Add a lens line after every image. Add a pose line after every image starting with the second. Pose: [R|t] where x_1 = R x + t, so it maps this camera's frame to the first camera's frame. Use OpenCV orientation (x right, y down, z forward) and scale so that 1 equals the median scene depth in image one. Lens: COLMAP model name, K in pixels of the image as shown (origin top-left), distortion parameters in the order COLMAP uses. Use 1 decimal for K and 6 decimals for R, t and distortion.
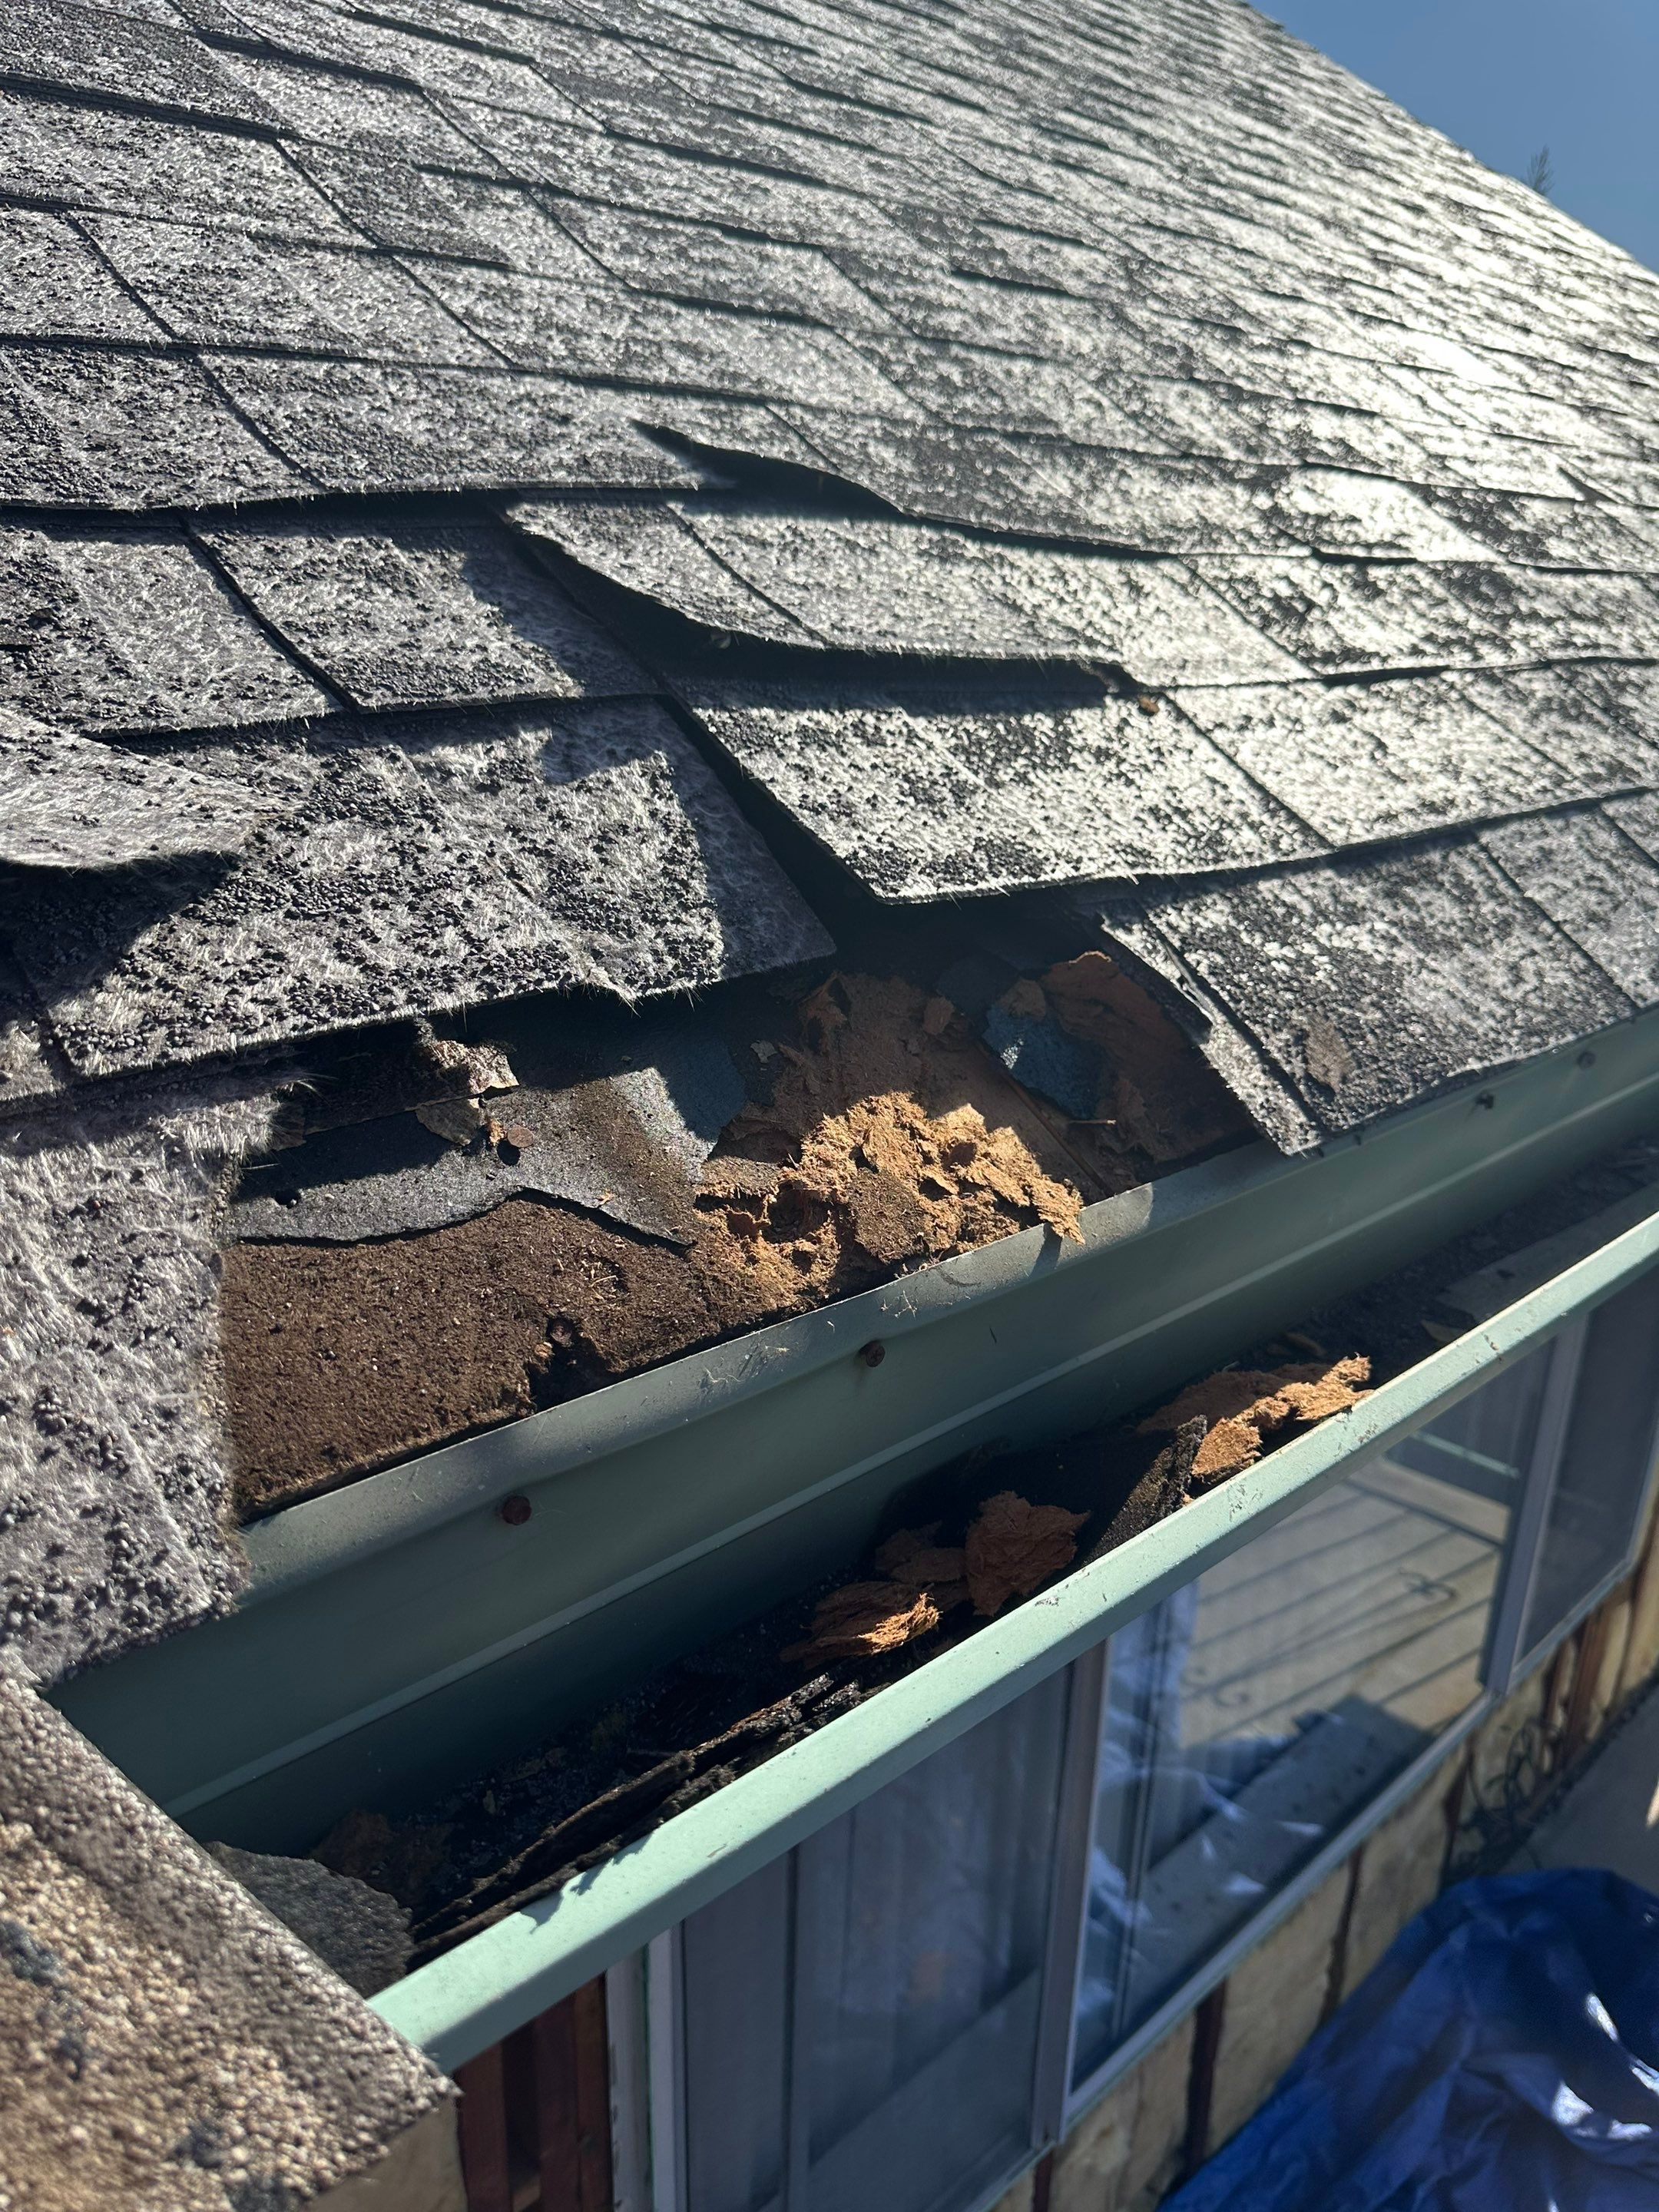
lens RADIAL K [[1565.8, 0, 829.5], [0, 1565.8, 1106.0], [0, 0, 1]] dist [0.089430, -0.118837]
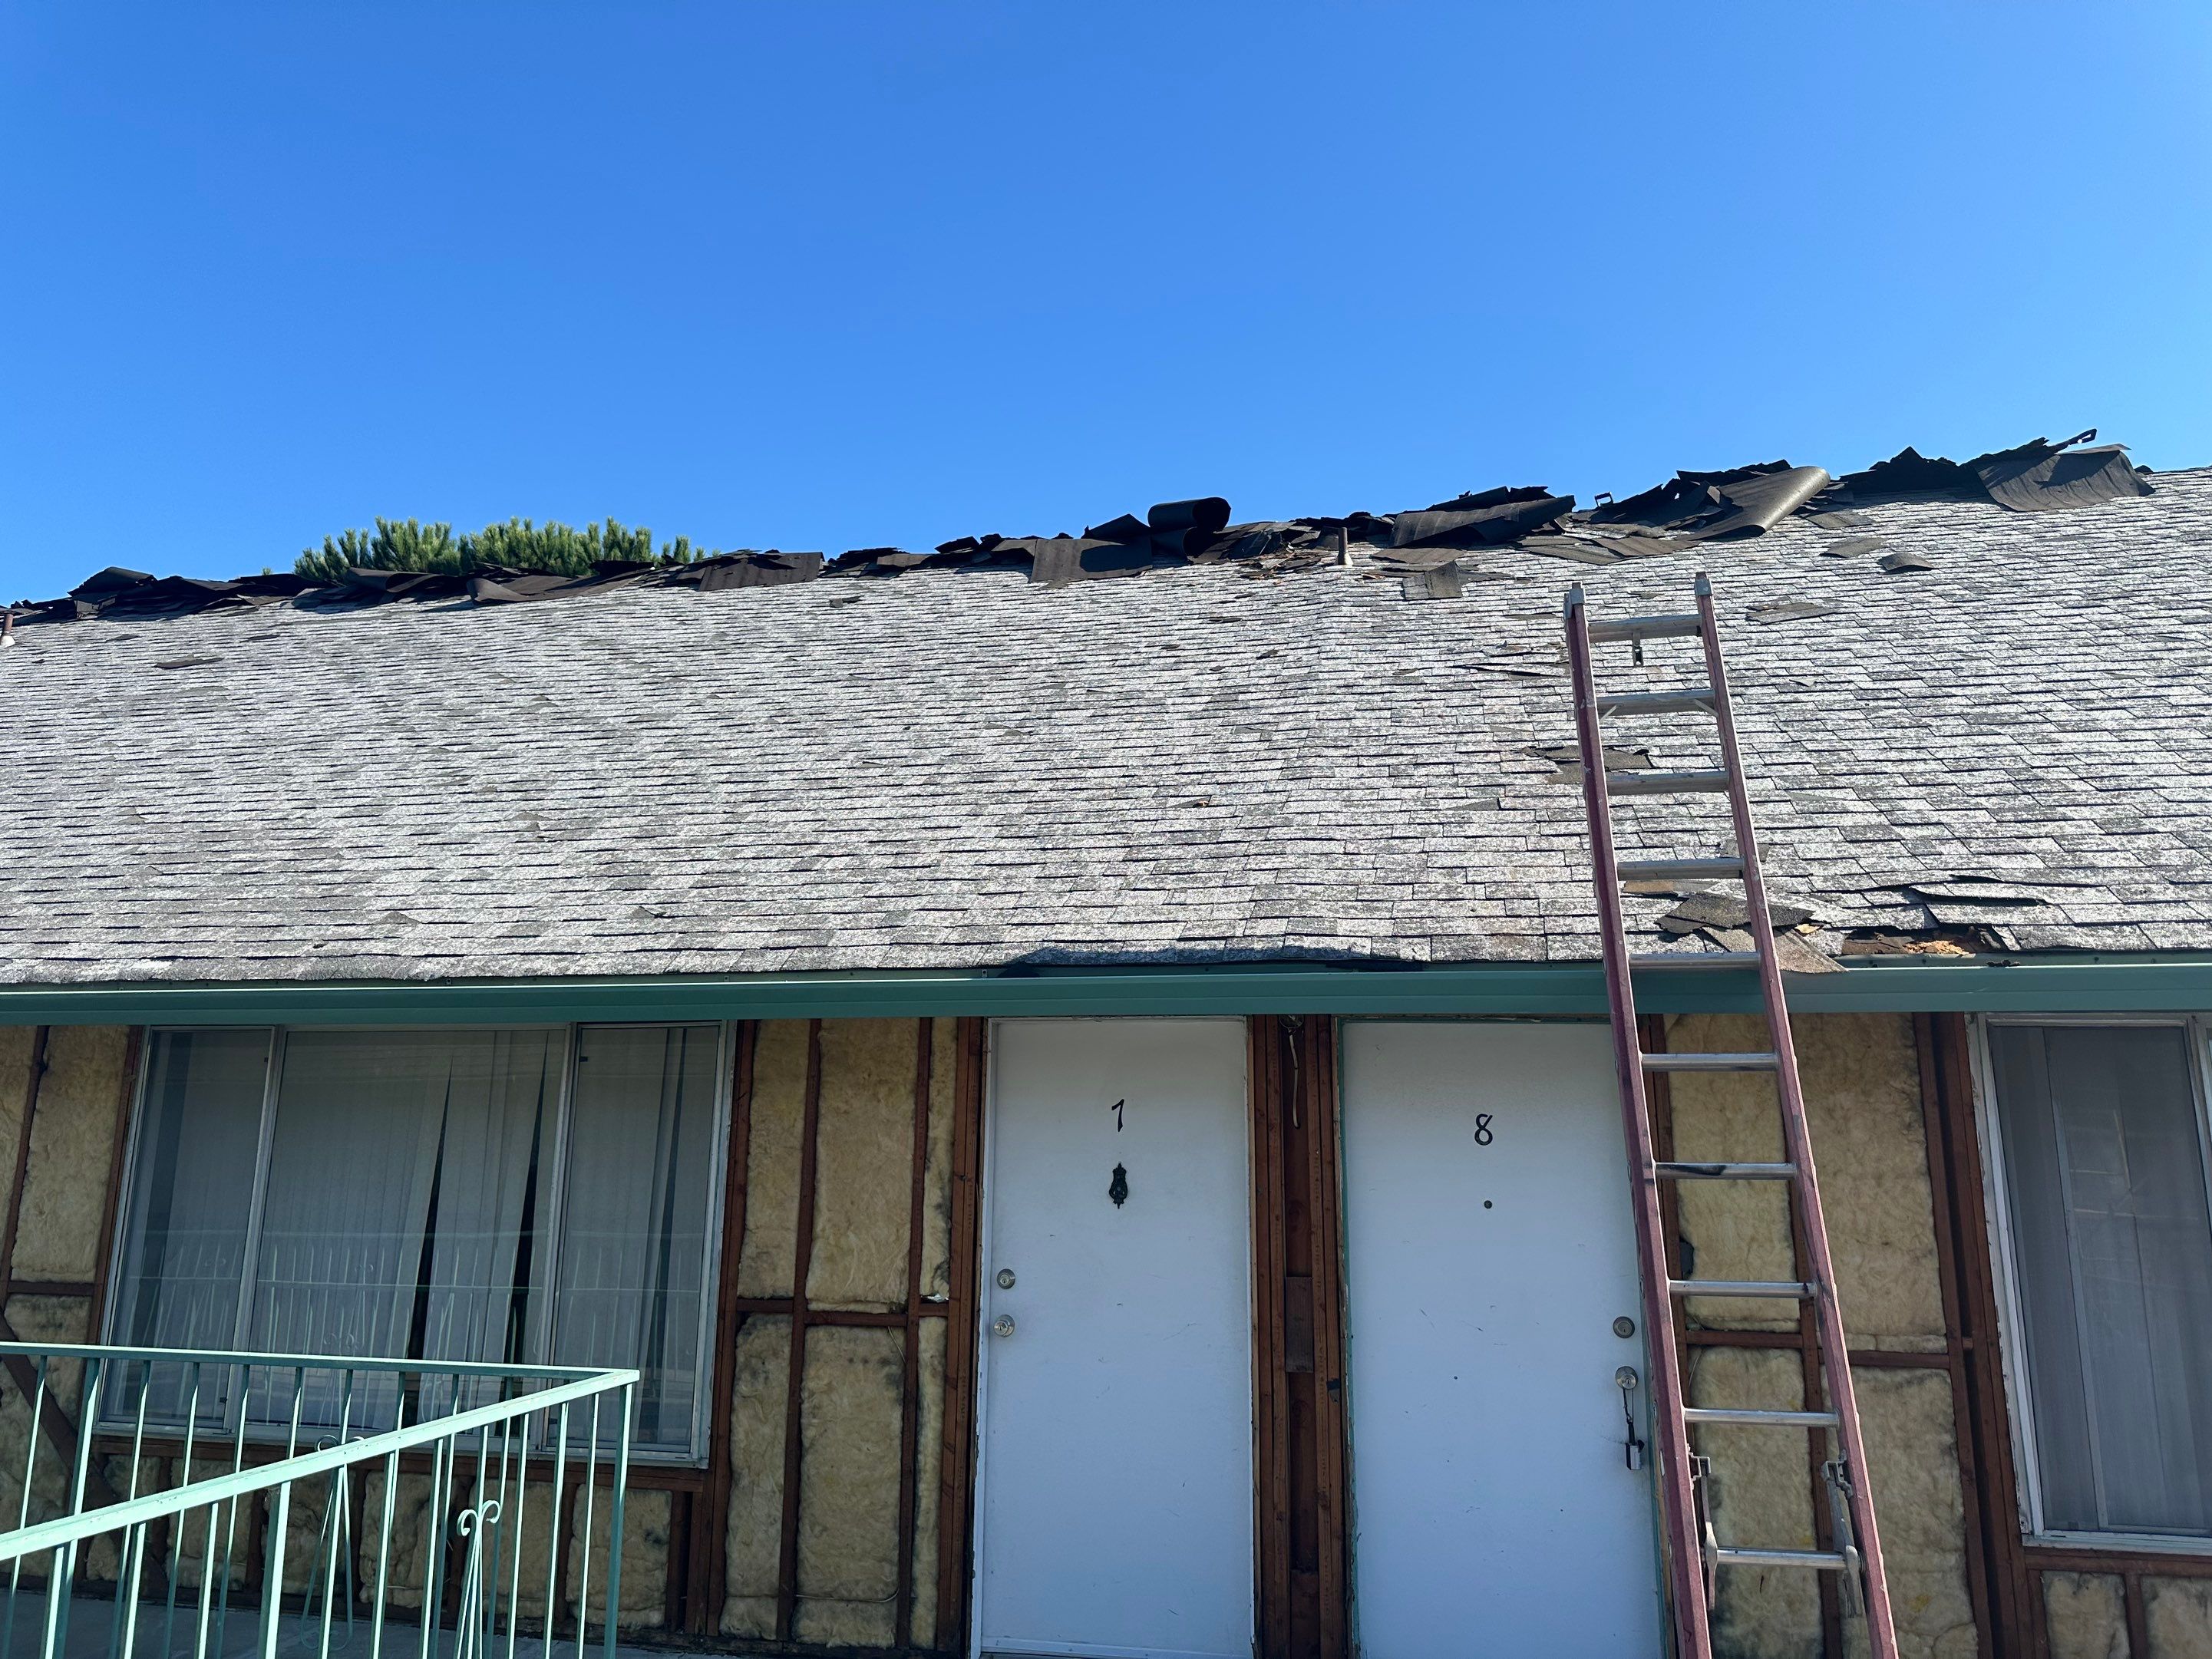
lens RADIAL K [[1565.7, 0, 1105.9], [0, 1565.7, 816.5], [0, 0, 1]] dist [0.089430, -0.118837]
pose [[0.577185, -0.193327, -0.793399, 3.390690], [-0.263165, 0.875703, -0.404831, 3.143095], [0.773047, 0.442457, 0.454566, -5.076085]]
